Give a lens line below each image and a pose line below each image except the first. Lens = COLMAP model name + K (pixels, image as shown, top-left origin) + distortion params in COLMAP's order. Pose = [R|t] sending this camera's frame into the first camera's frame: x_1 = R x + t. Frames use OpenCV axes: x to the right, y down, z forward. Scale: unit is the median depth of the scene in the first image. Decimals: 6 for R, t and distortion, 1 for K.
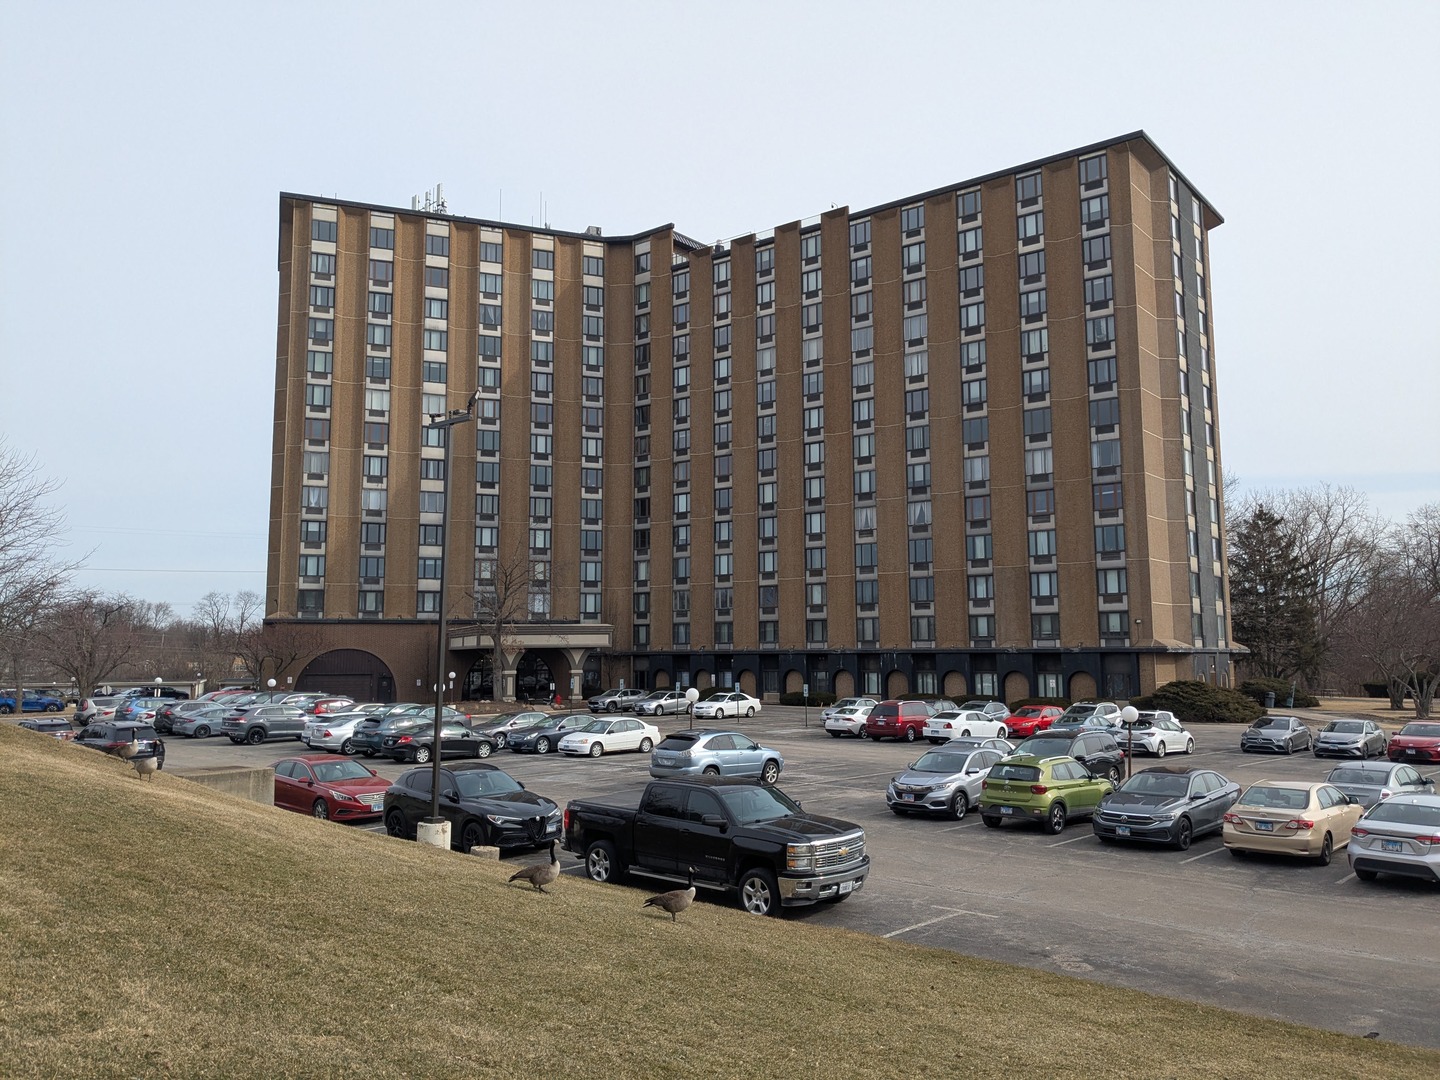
lens RADIAL K [[1117.6, 0, 722.0], [0, 1117.6, 539.4], [0, 0, 1]] dist [0.001634, -0.000130]
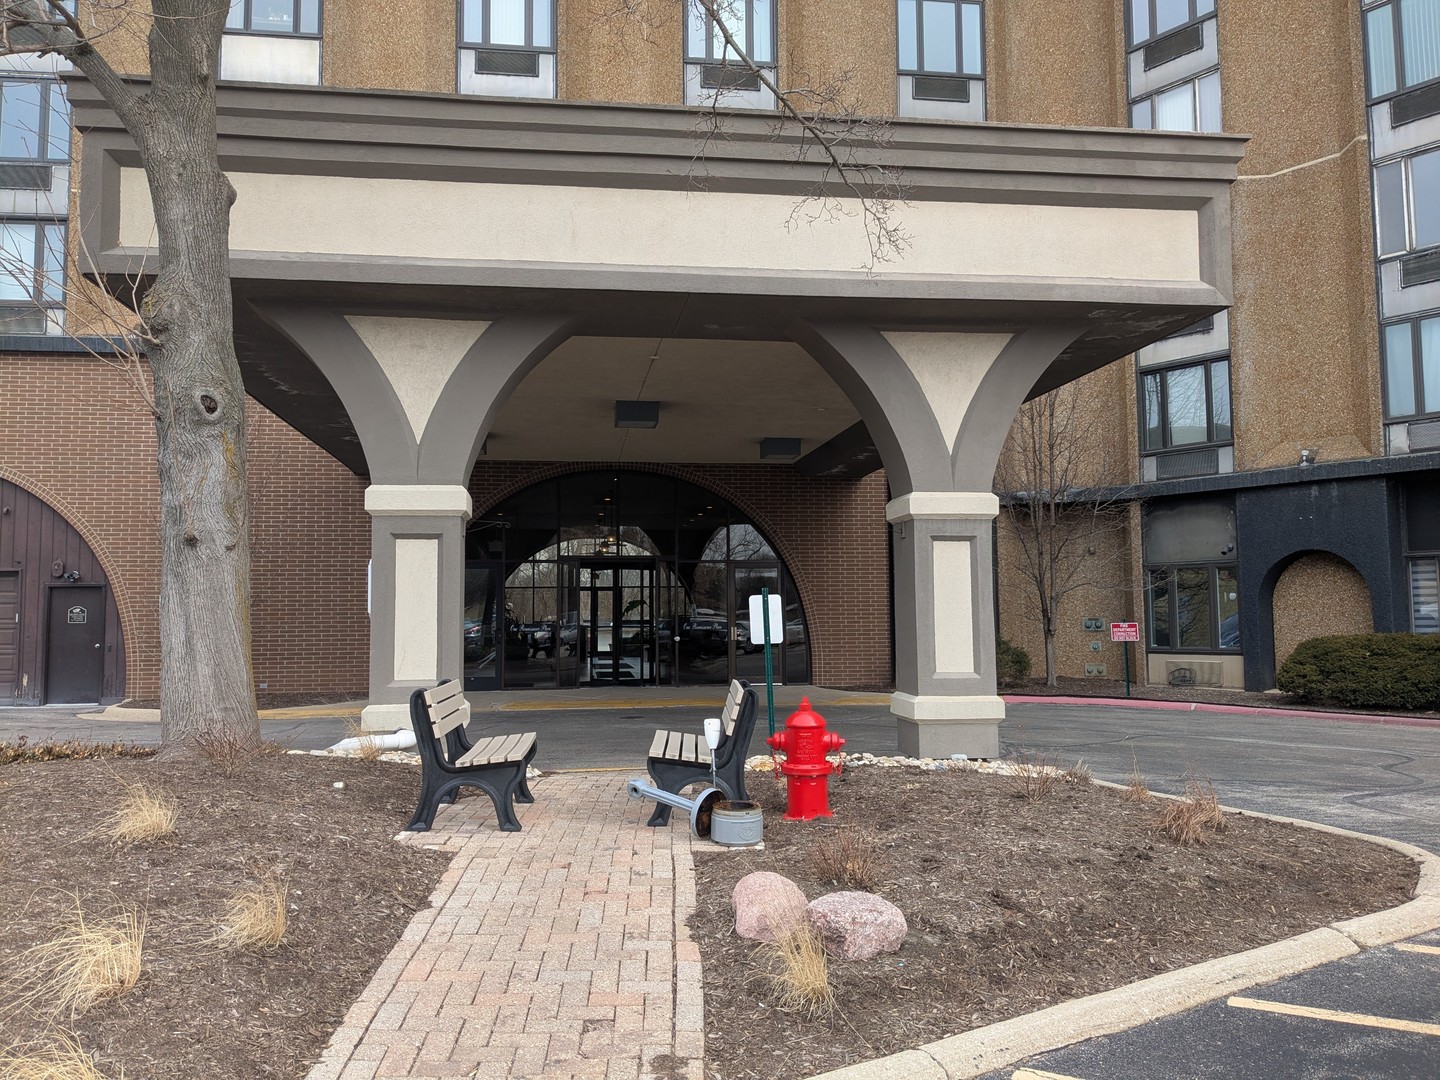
lens RADIAL K [[1117.6, 0, 719.9], [0, 1117.6, 540.5], [0, 0, 1]] dist [0.001634, -0.000130]
pose [[0.972705, -0.010391, -0.231812, -0.114075], [0.018838, 0.999236, 0.034255, 0.106247], [0.231279, -0.037687, 0.972157, 0.788252]]
